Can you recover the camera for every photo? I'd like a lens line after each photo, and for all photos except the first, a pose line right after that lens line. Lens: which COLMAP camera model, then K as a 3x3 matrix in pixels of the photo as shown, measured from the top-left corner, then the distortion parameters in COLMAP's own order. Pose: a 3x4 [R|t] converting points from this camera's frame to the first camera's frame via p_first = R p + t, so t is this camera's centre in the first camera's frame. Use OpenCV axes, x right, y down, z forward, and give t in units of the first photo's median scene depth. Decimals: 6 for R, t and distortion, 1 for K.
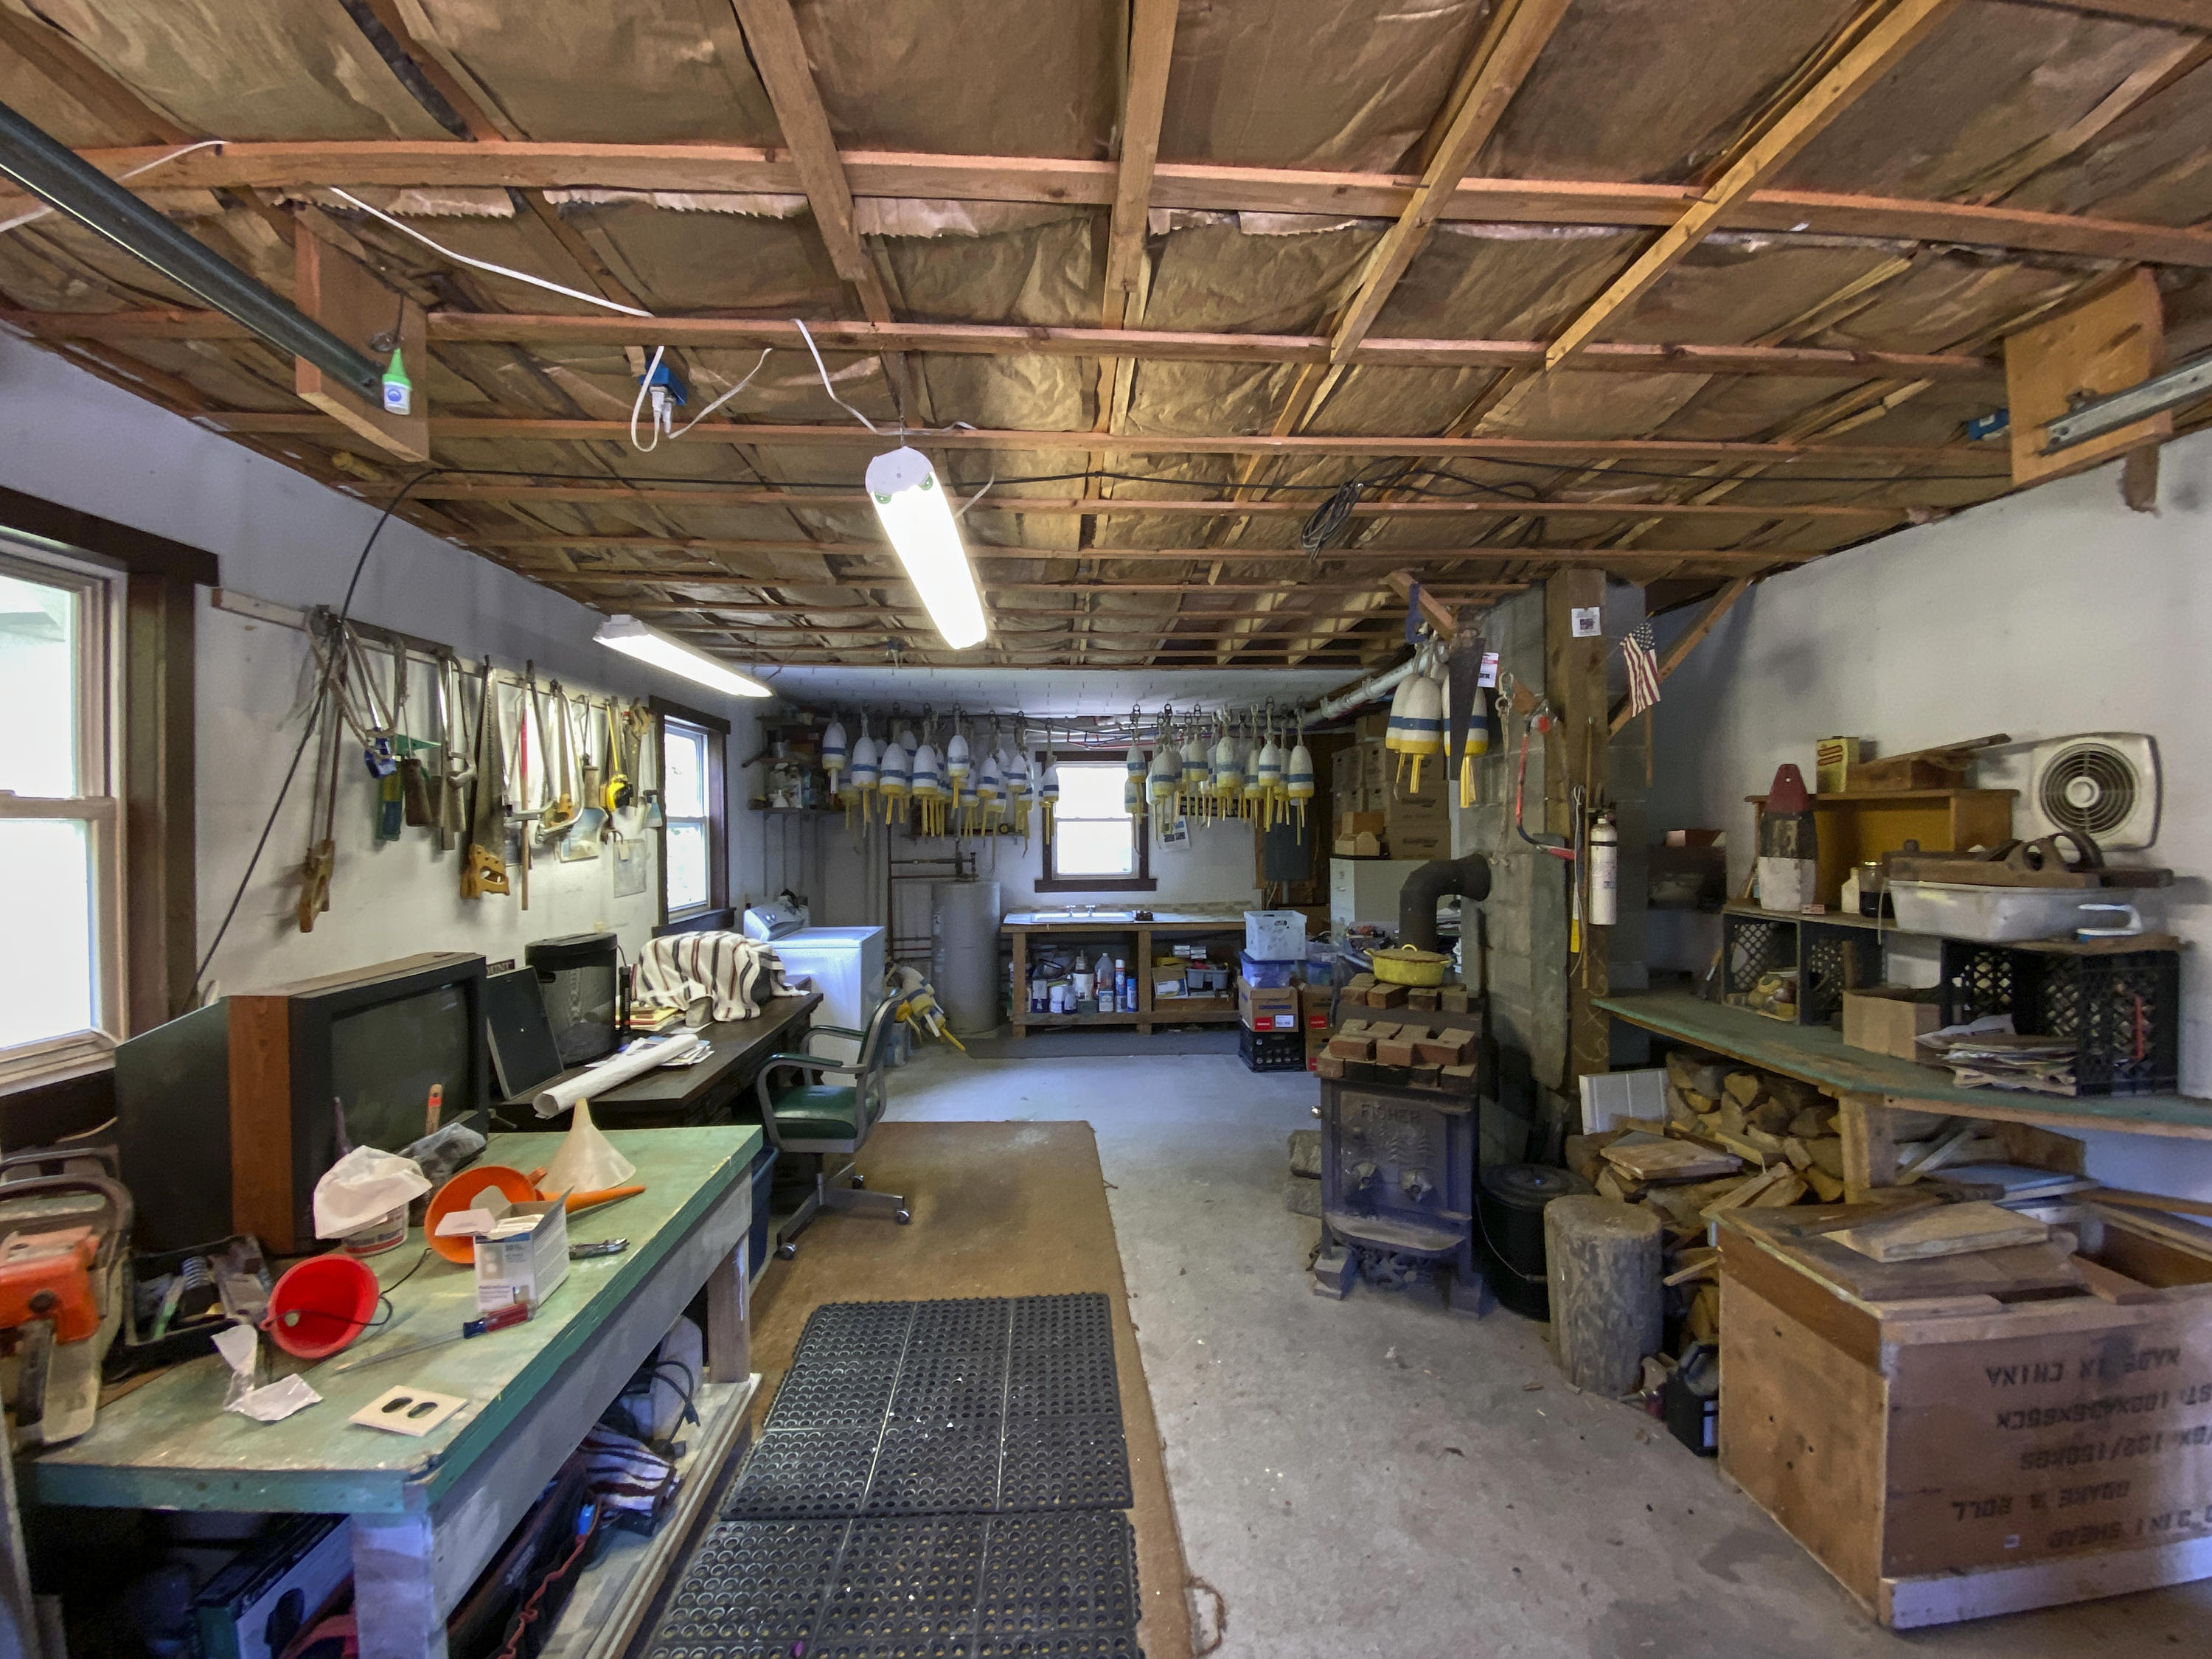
lens RADIAL K [[907.9, 0, 1103.0], [0, 907.9, 827.6], [0, 0, 1]] dist [0.059051, -0.045630]
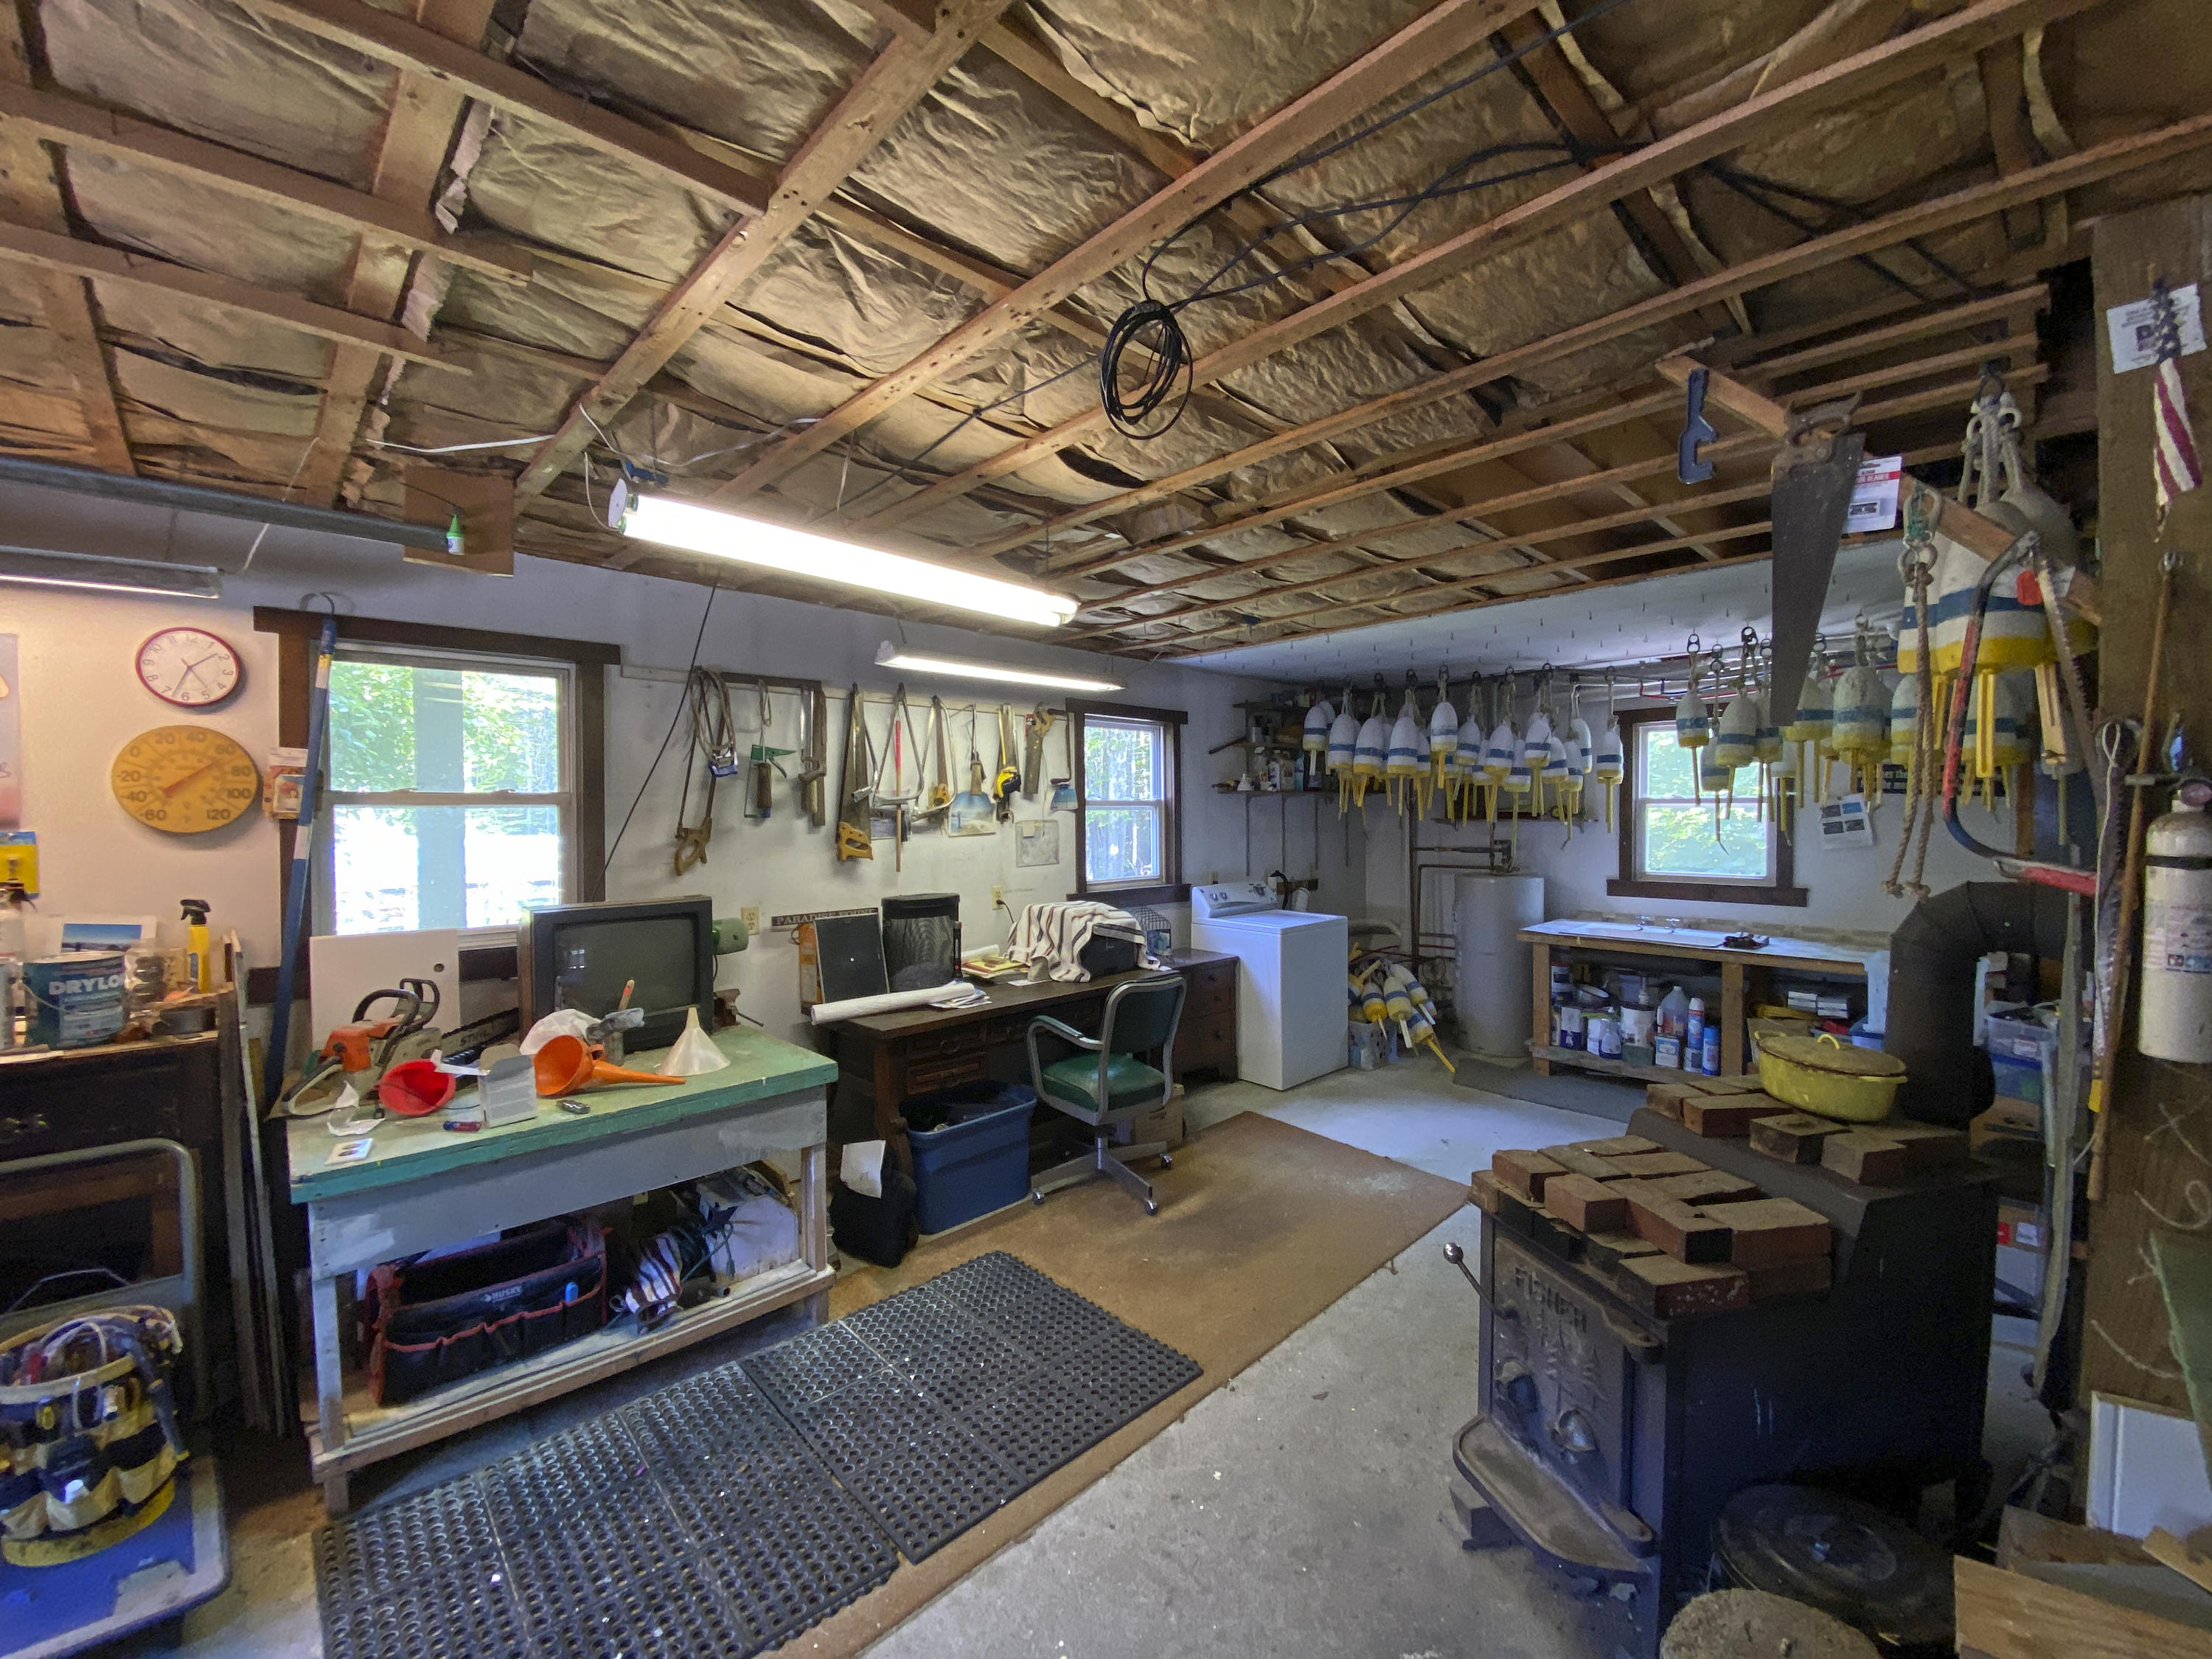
lens RADIAL K [[907.9, 0, 1103.0], [0, 907.9, 827.6], [0, 0, 1]] dist [0.059051, -0.045630]
pose [[0.637550, 0.019798, -0.770155, 0.322470], [-0.003483, 0.999734, 0.022817, -0.003006], [0.770401, -0.011865, 0.637449, 0.221278]]
